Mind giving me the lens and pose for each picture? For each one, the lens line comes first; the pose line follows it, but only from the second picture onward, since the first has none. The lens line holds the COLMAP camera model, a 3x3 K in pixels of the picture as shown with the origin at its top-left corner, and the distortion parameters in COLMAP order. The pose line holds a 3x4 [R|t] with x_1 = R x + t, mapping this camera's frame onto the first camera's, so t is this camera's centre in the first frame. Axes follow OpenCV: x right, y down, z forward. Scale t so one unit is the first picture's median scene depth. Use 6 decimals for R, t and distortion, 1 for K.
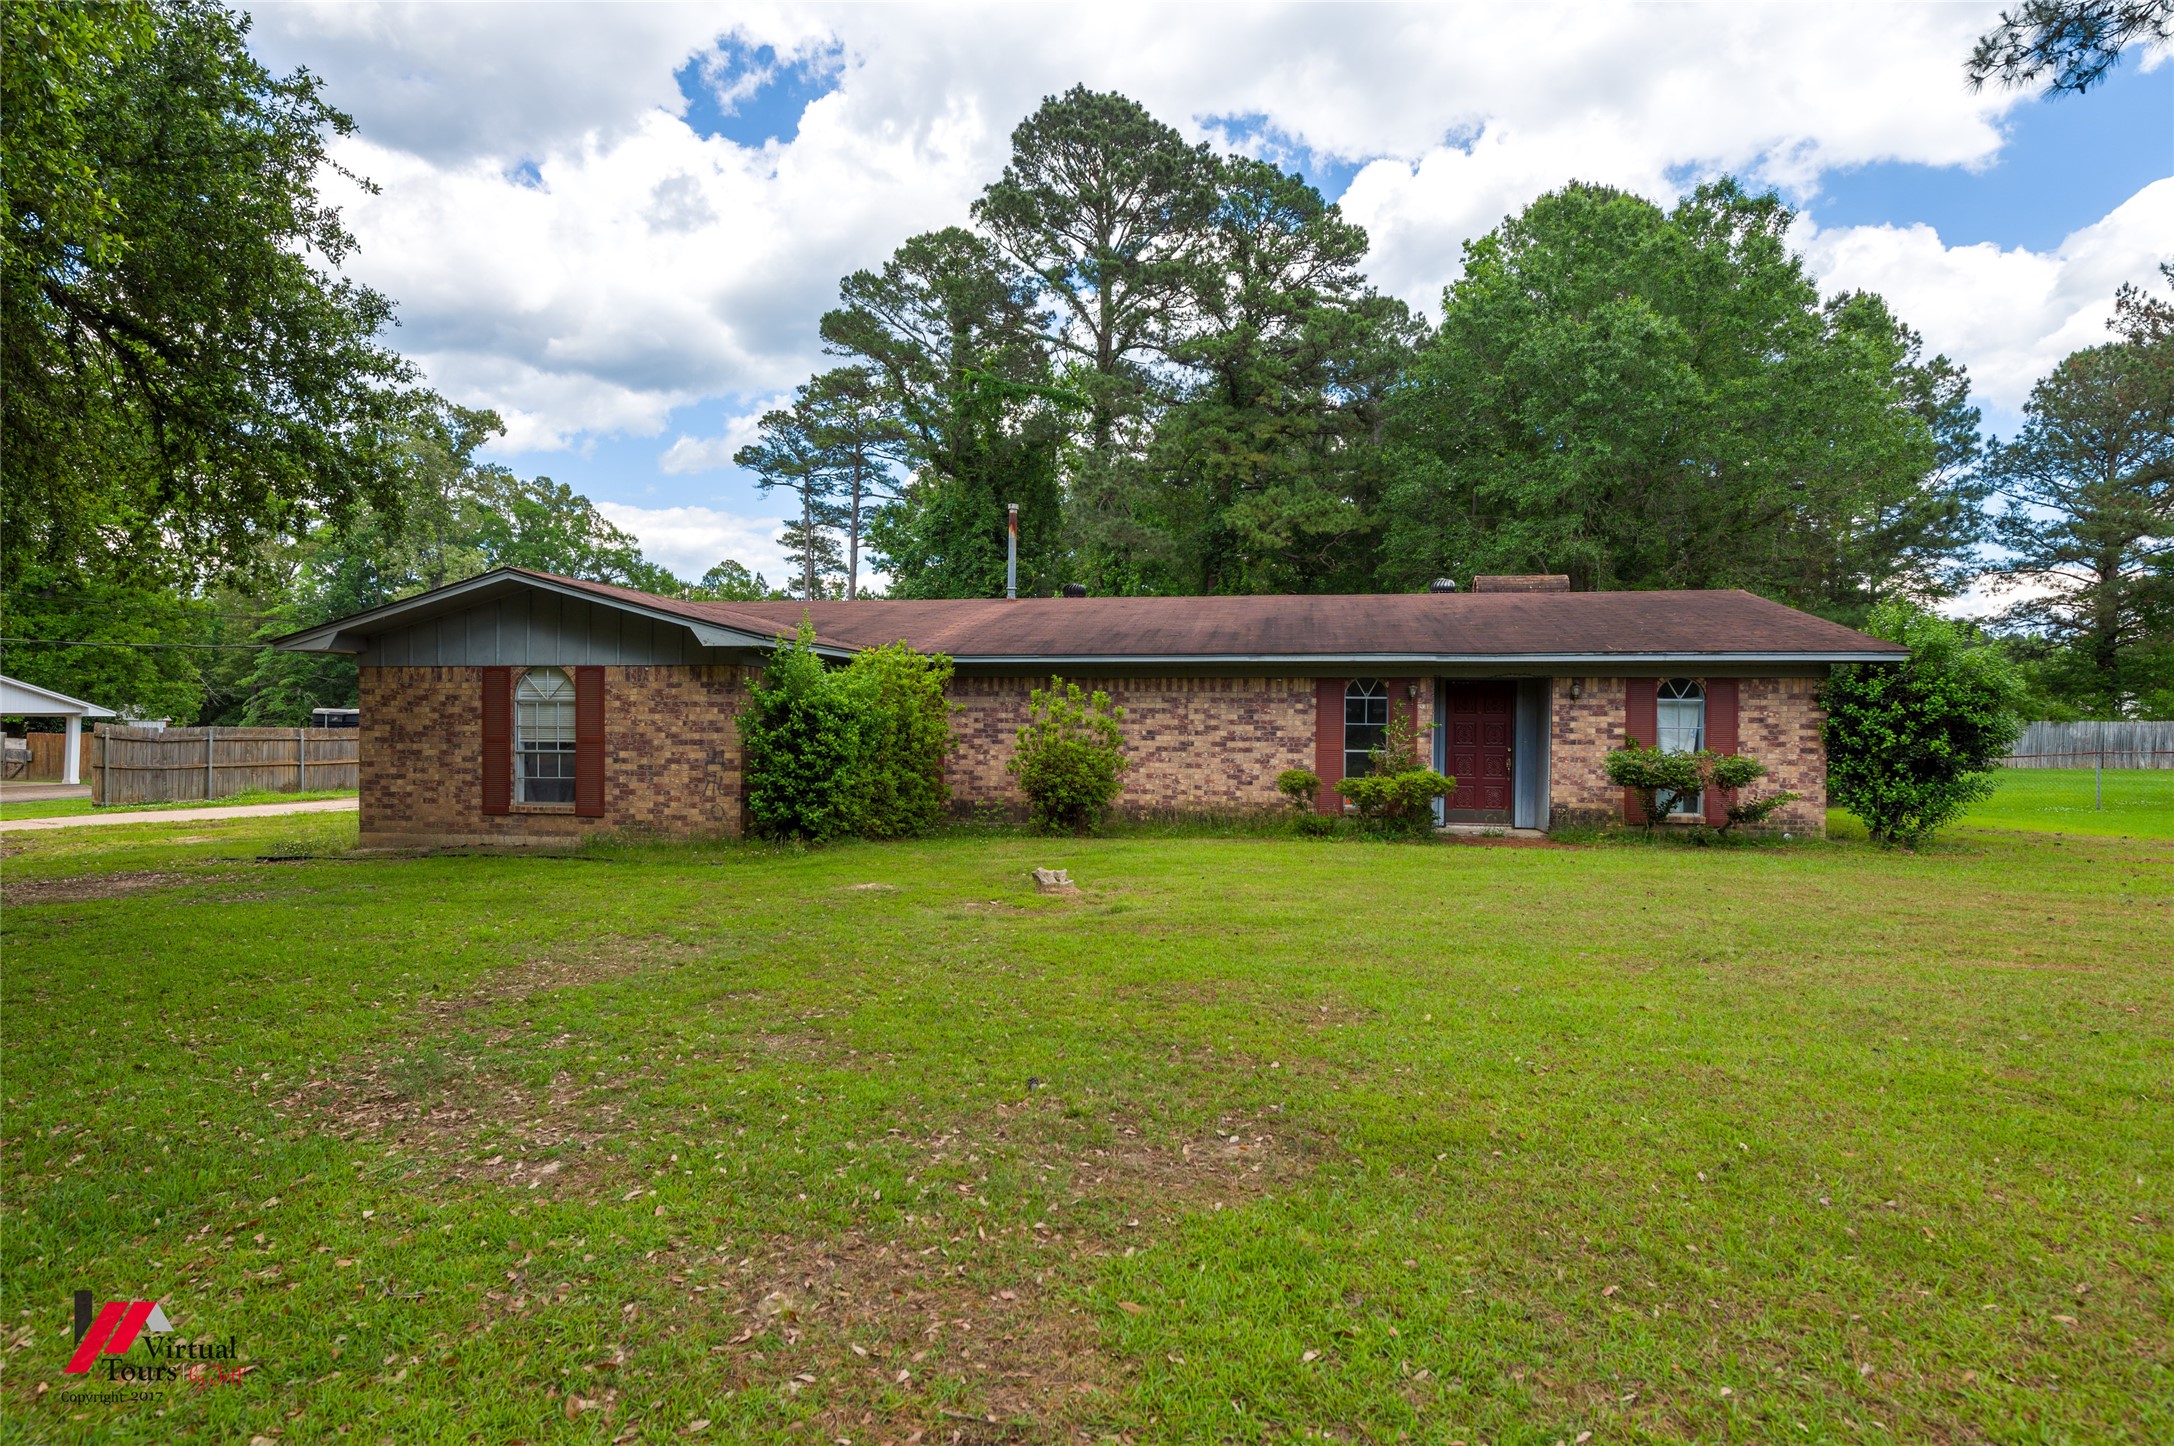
lens RADIAL K [[1205.0, 0, 1086.0], [0, 1205.0, 725.0], [0, 0, 1]] dist [0.025461, 0.001605]
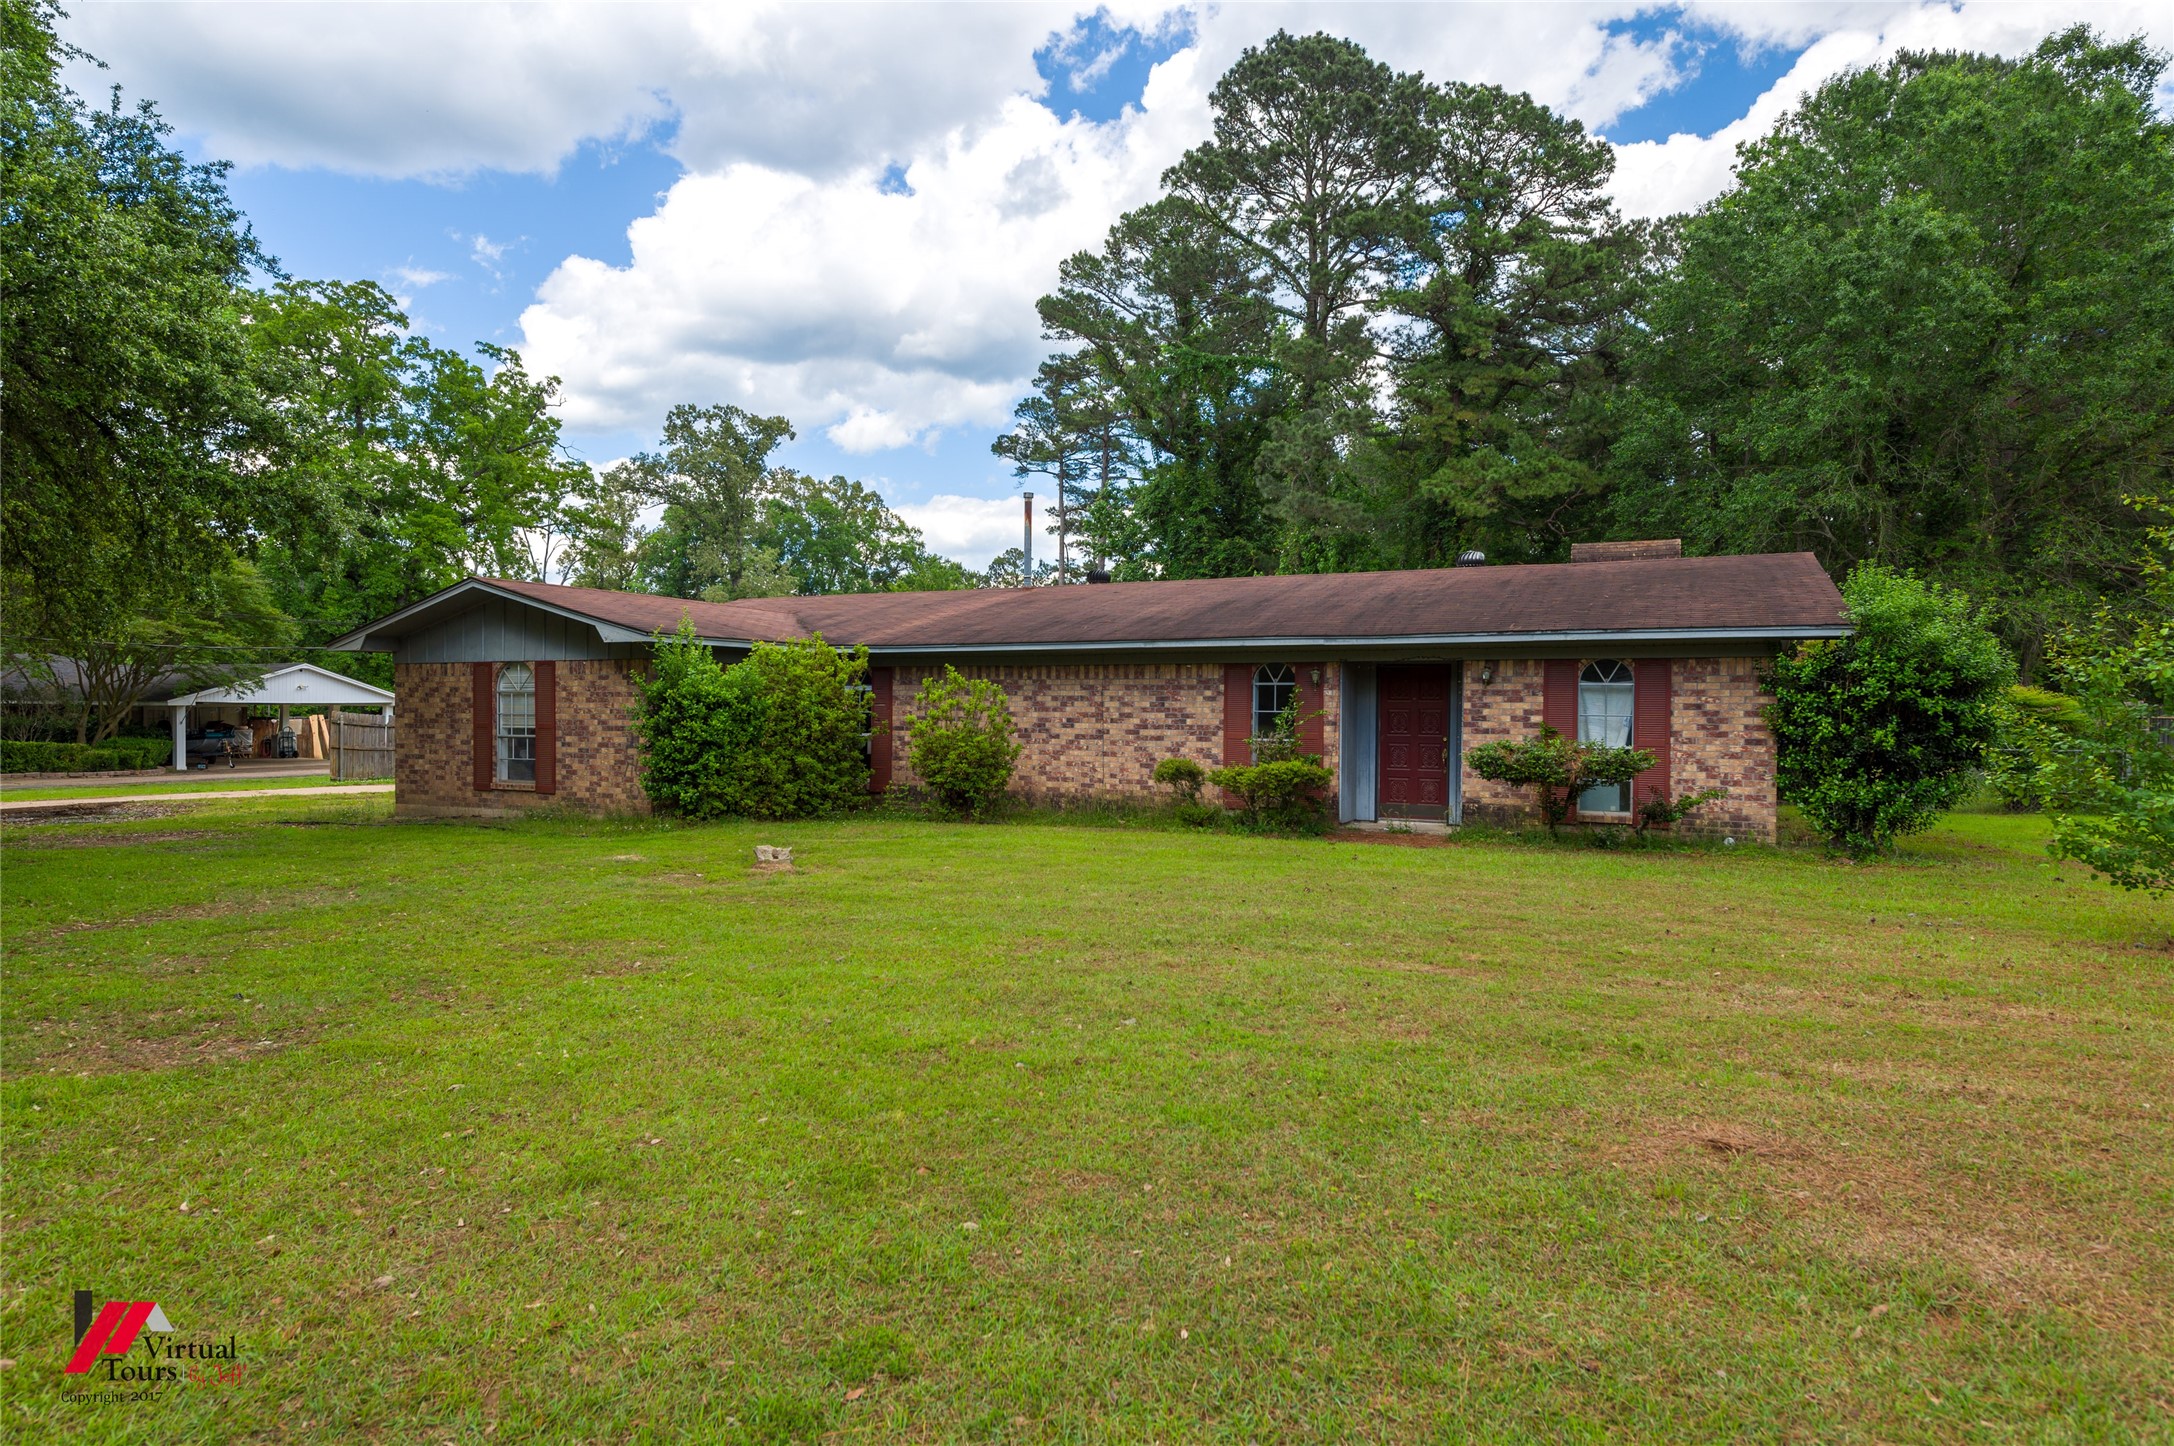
lens RADIAL K [[1271.6, 0, 1074.7], [0, 1271.6, 726.0], [0, 0, 1]] dist [0.023204, -0.005098]
pose [[0.958820, 0.002256, -0.284004, 0.361372], [0.000835, 0.999942, 0.010763, -0.000262], [0.284012, -0.010557, 0.958763, -0.005871]]
